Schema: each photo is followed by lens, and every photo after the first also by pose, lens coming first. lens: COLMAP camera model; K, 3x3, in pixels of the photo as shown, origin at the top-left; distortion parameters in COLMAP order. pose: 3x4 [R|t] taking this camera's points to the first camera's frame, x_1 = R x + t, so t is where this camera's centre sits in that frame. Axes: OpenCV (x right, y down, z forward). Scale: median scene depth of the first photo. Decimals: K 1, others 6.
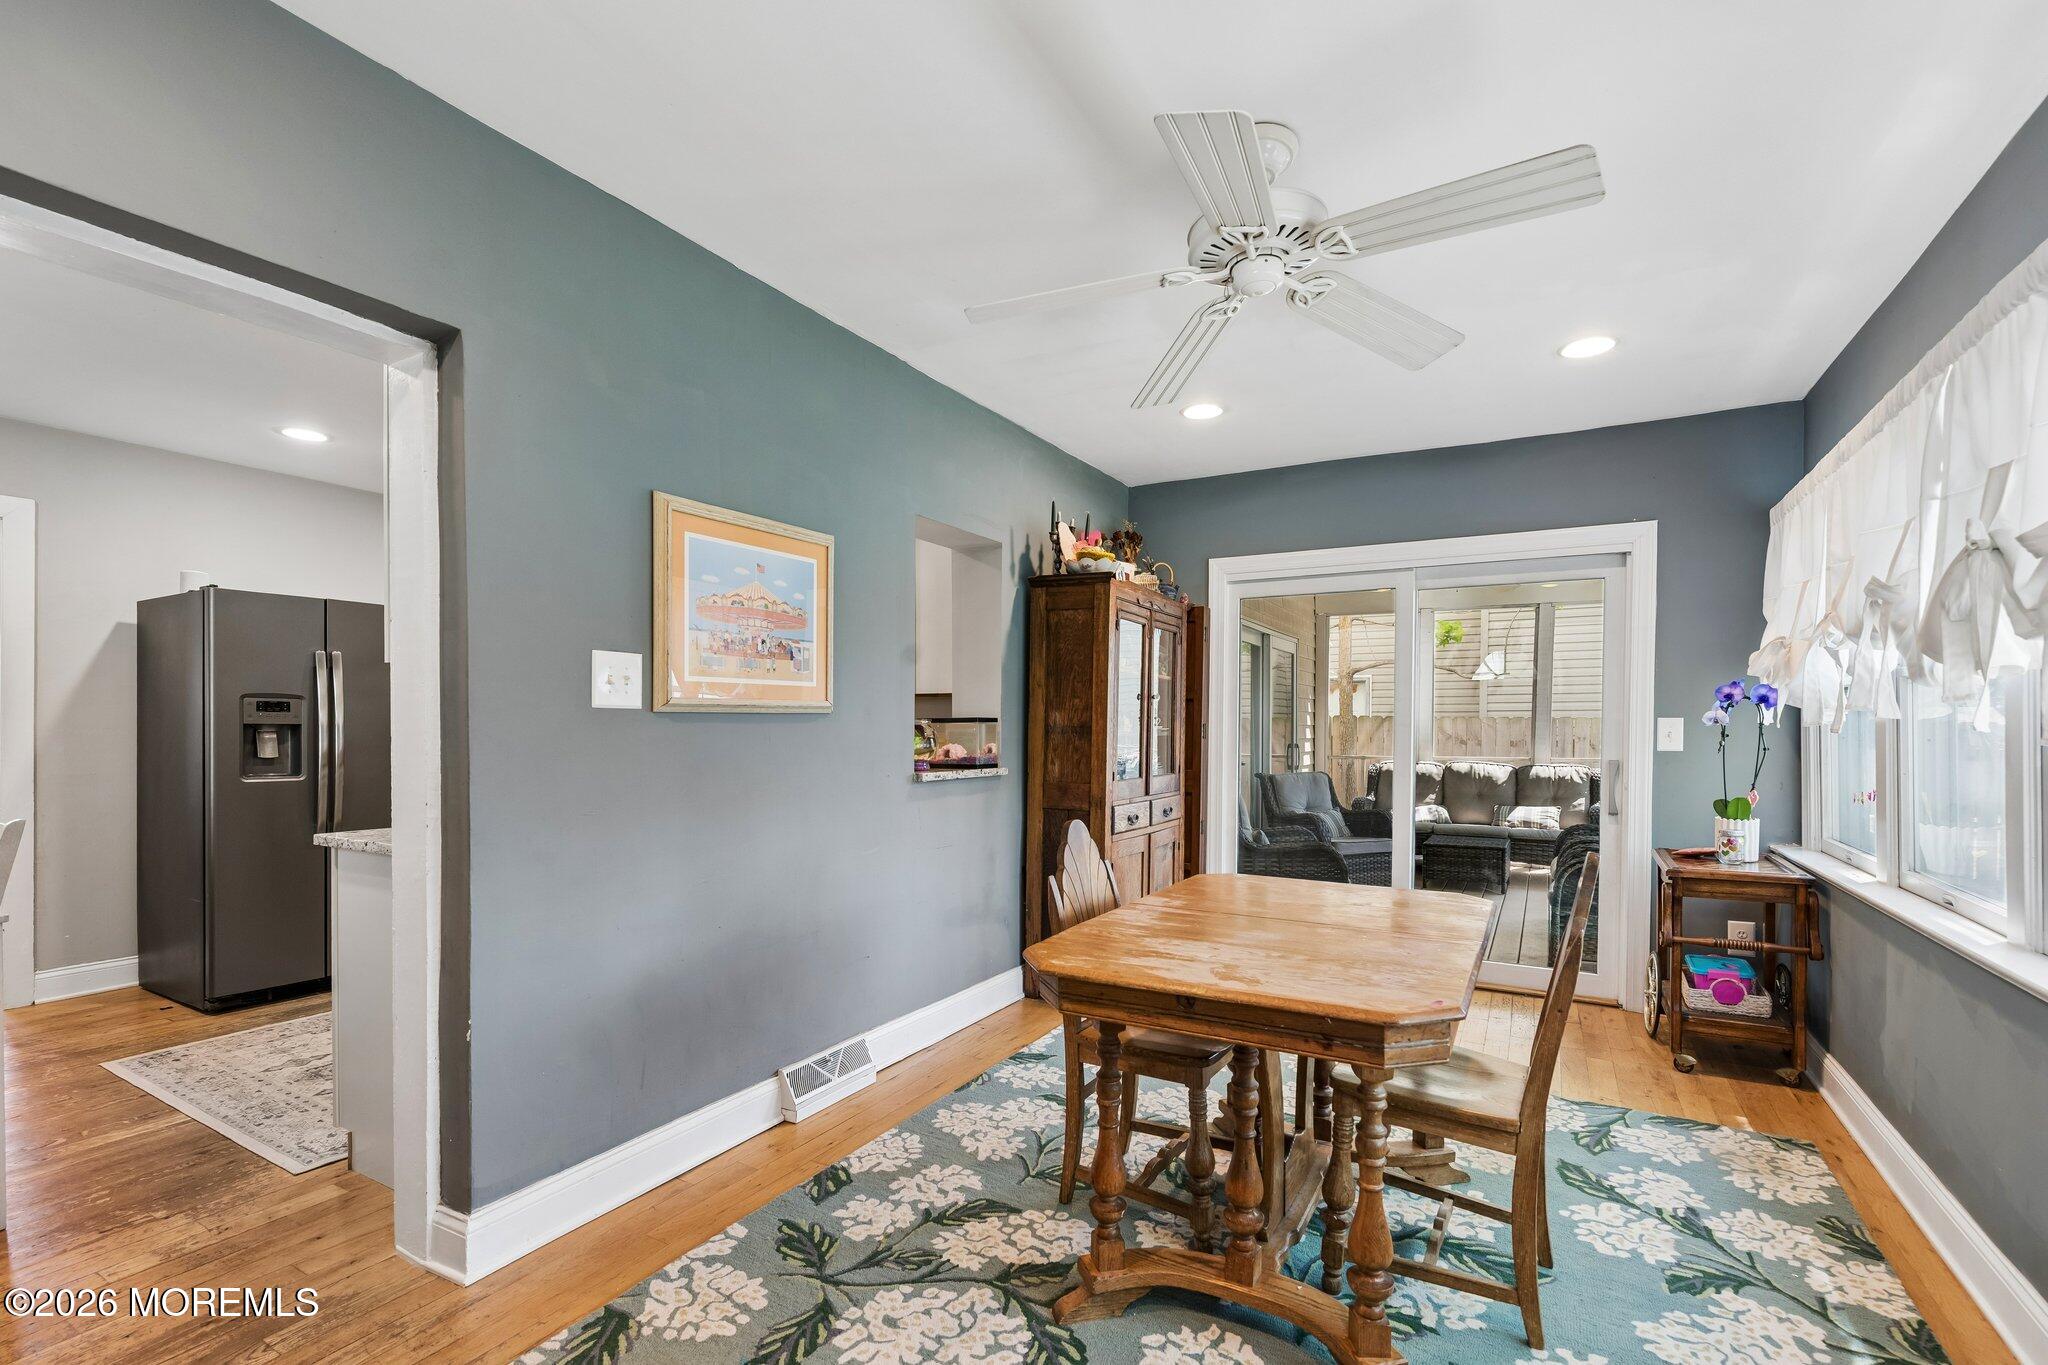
lens RADIAL K [[919.1, 0, 1017.9], [0, 919.1, 736.1], [0, 0, 1]] dist [0.000613, -0.000194]
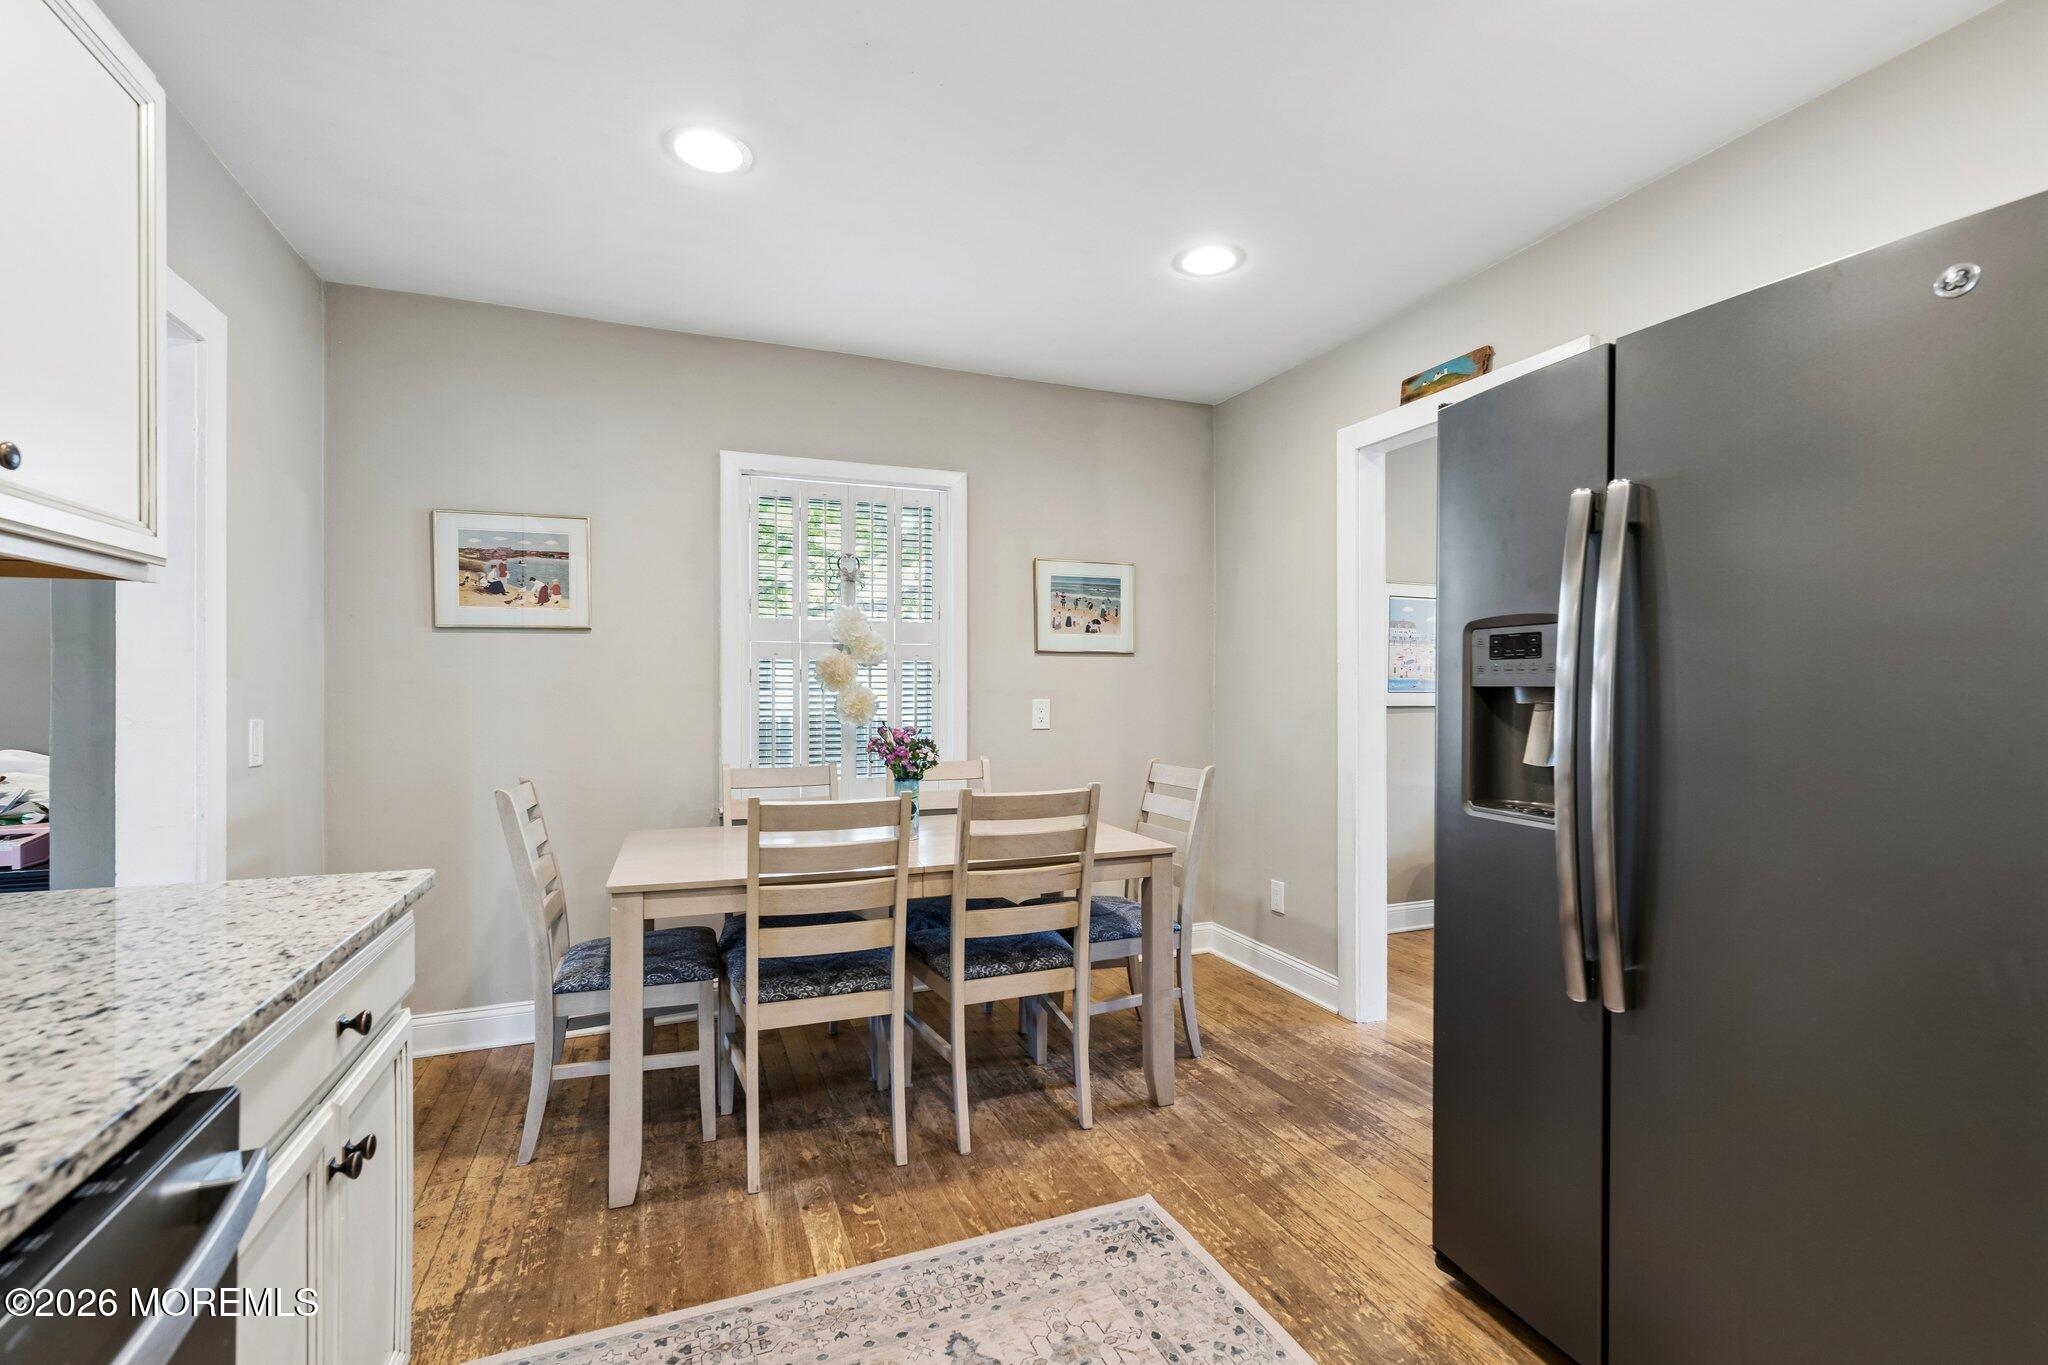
lens RADIAL K [[888.9, 0, 1031.4], [0, 888.9, 681.8], [0, 0, 1]] dist [0.004161, -0.000135]
pose [[-0.609668, -0.006442, -0.792630, -0.414935], [-0.008878, 0.999960, -0.001298, -0.015725], [0.792607, 0.006246, -0.609701, 1.293082]]
